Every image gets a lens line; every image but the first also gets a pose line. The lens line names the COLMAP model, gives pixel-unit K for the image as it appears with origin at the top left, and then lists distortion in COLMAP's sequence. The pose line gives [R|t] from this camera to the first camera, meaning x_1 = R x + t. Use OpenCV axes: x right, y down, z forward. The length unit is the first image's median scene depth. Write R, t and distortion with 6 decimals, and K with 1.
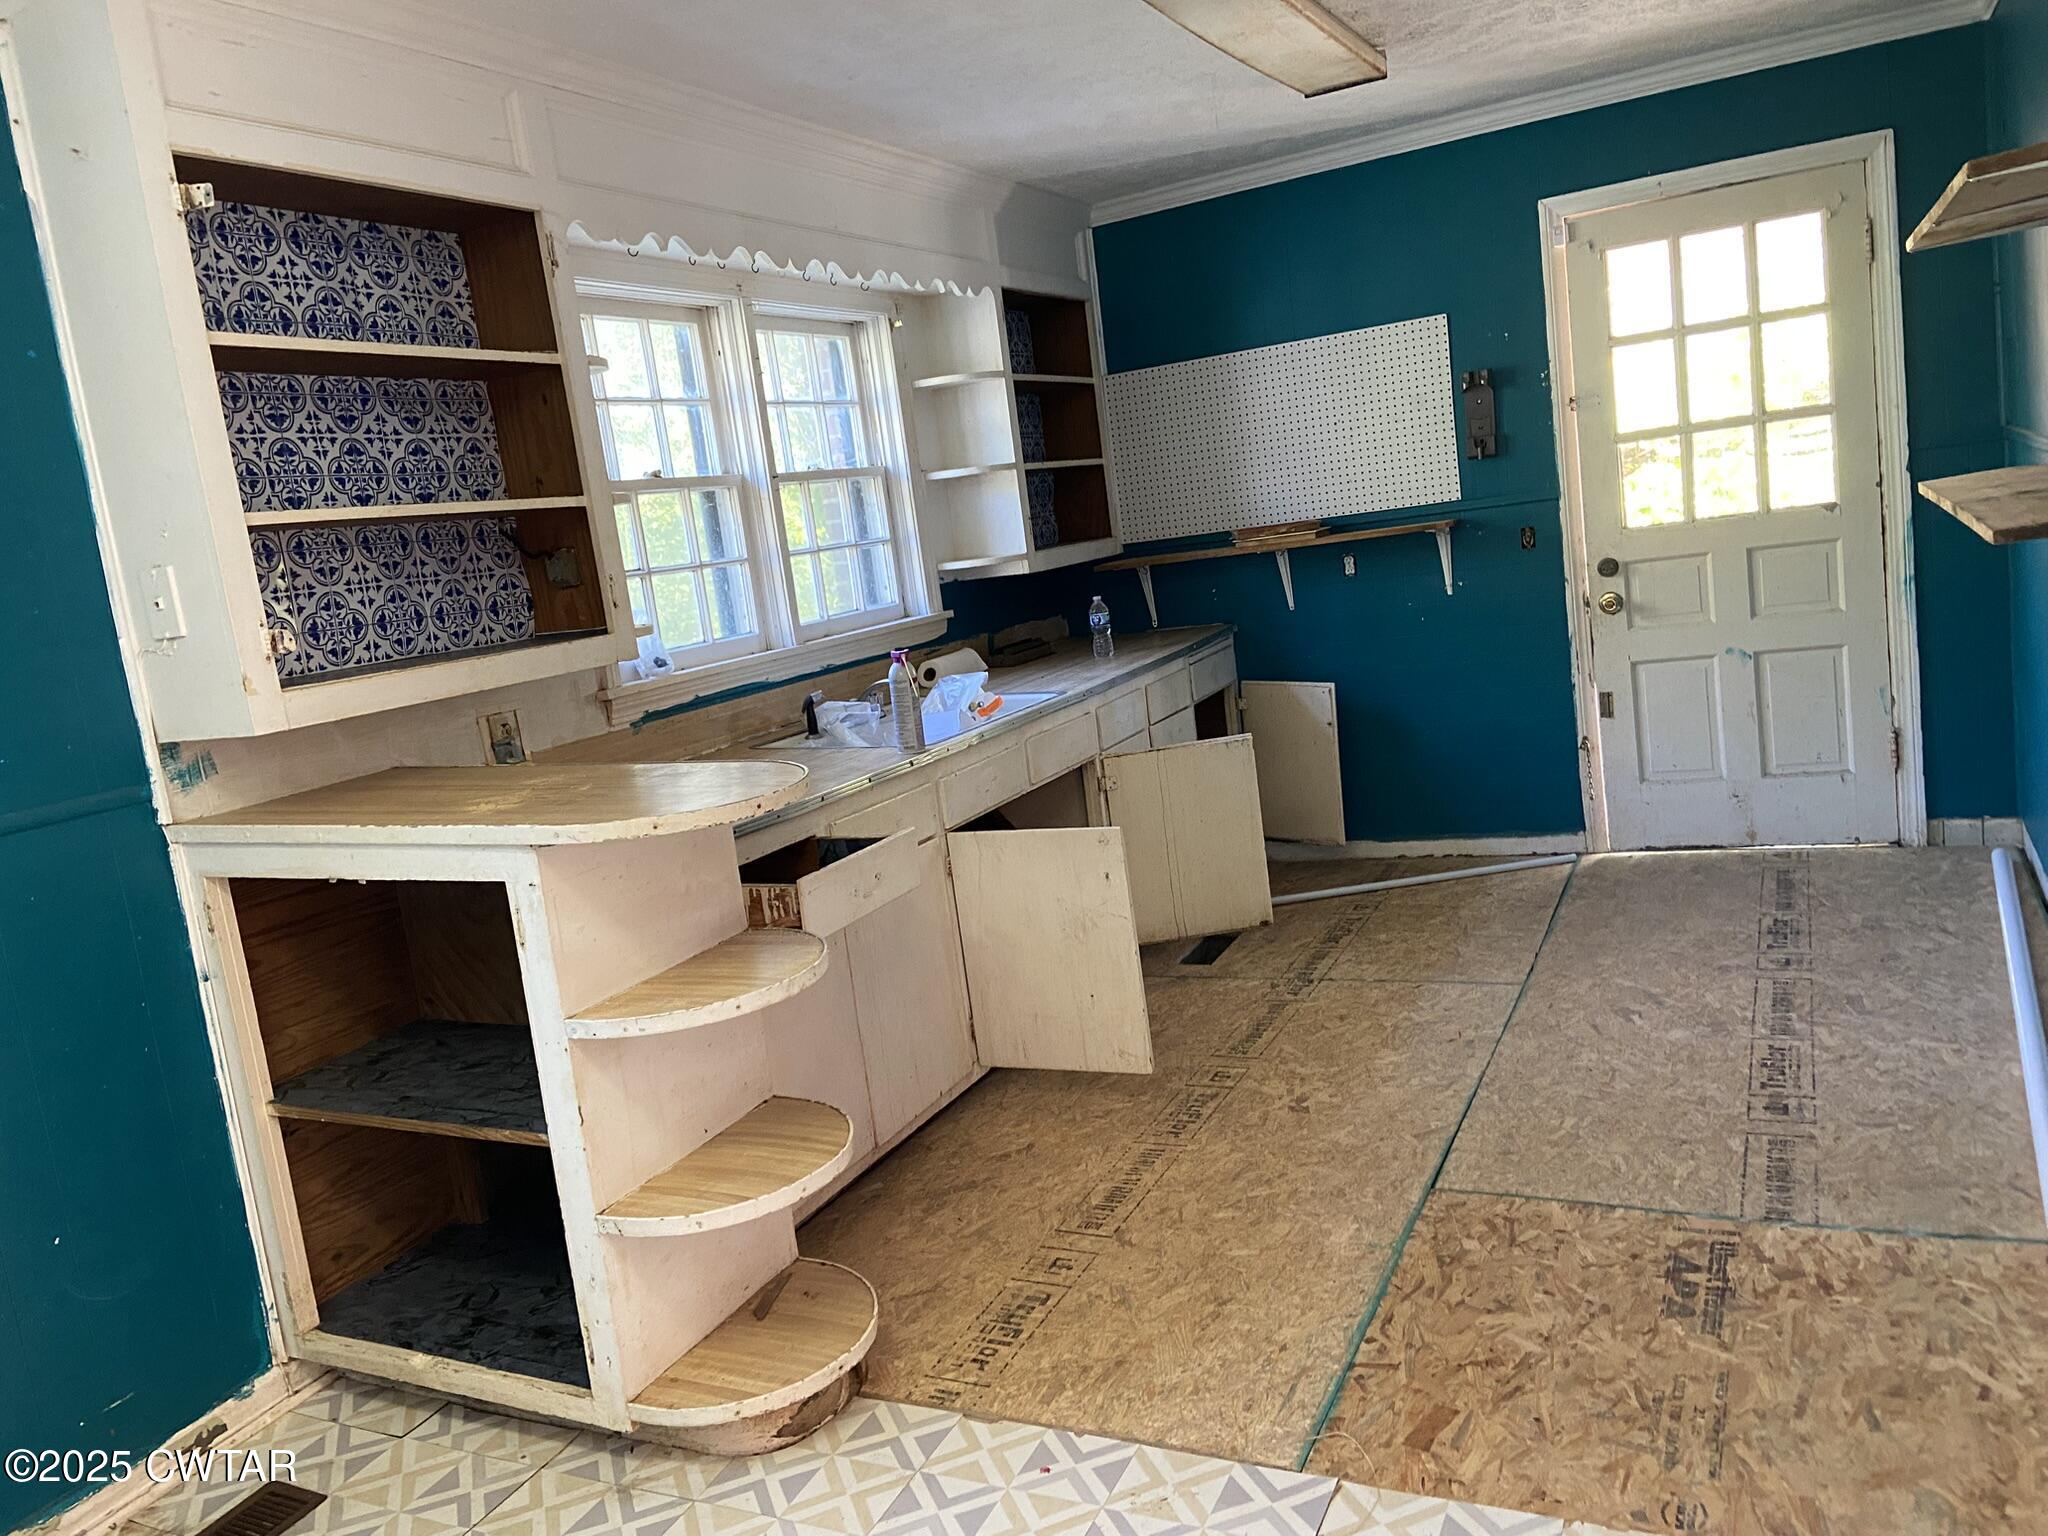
lens RADIAL K [[1534.6, 0, 1019.3], [0, 1534.6, 738.8], [0, 0, 1]] dist [0.126646, -0.149673]
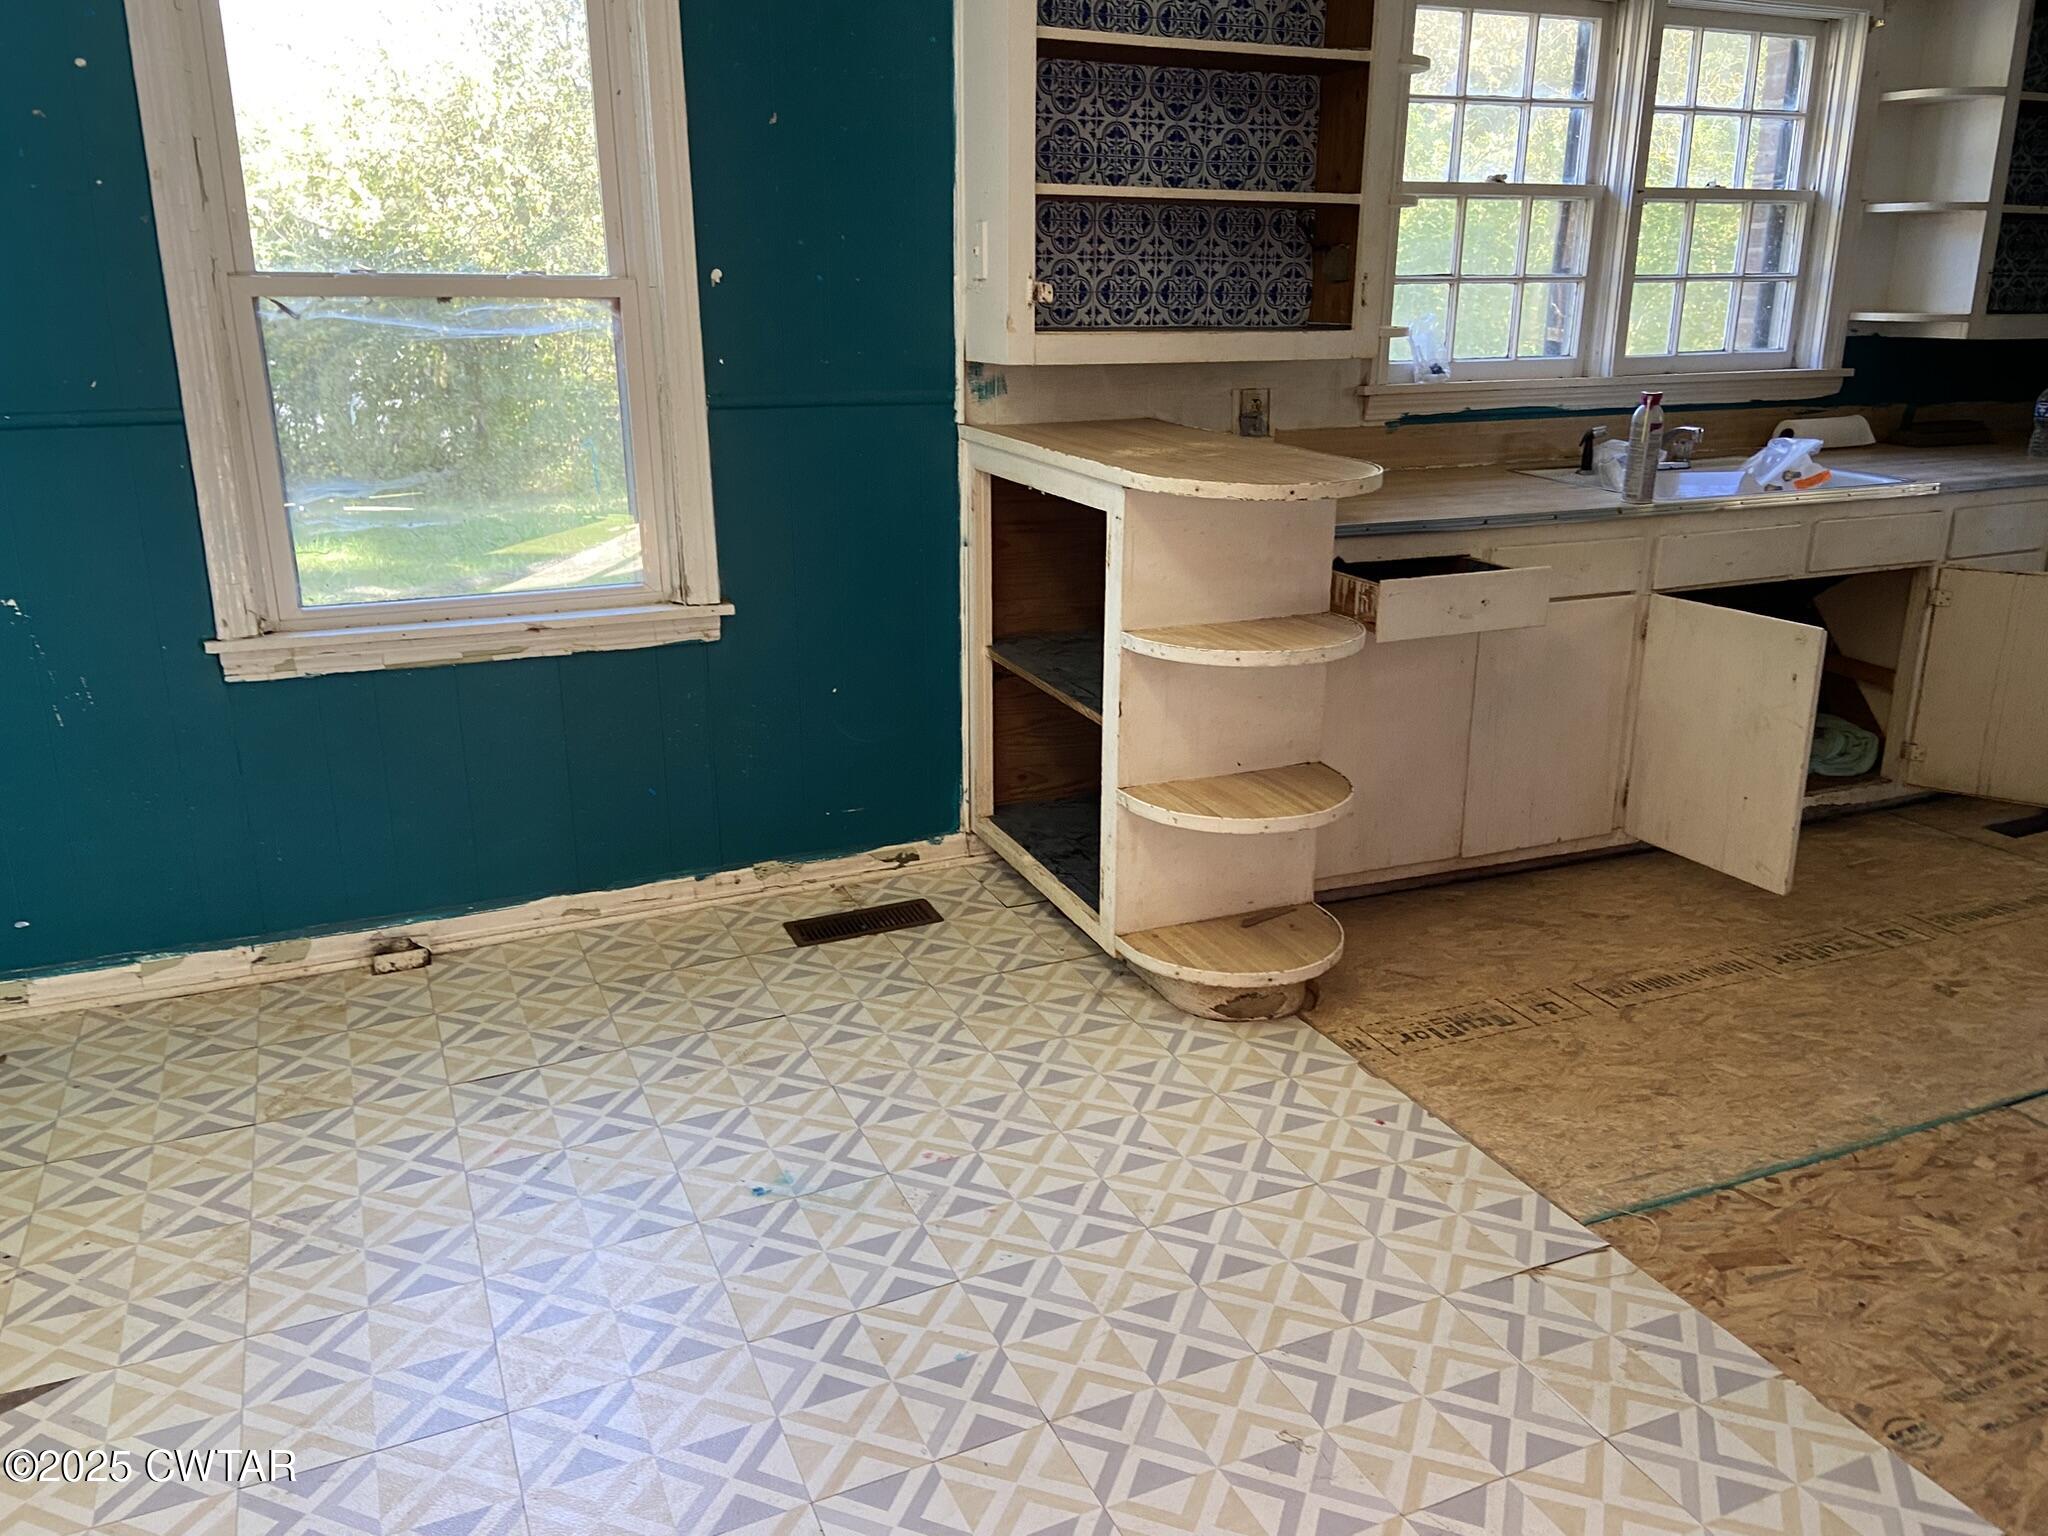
lens RADIAL K [[1534.6, 0, 1019.3], [0, 1534.6, 738.8], [0, 0, 1]] dist [0.126646, -0.149673]
pose [[0.761048, 0.299025, -0.575665, 0.304044], [-0.191124, 0.951388, 0.241520, -0.015524], [0.619901, -0.073785, 0.781203, -0.017572]]
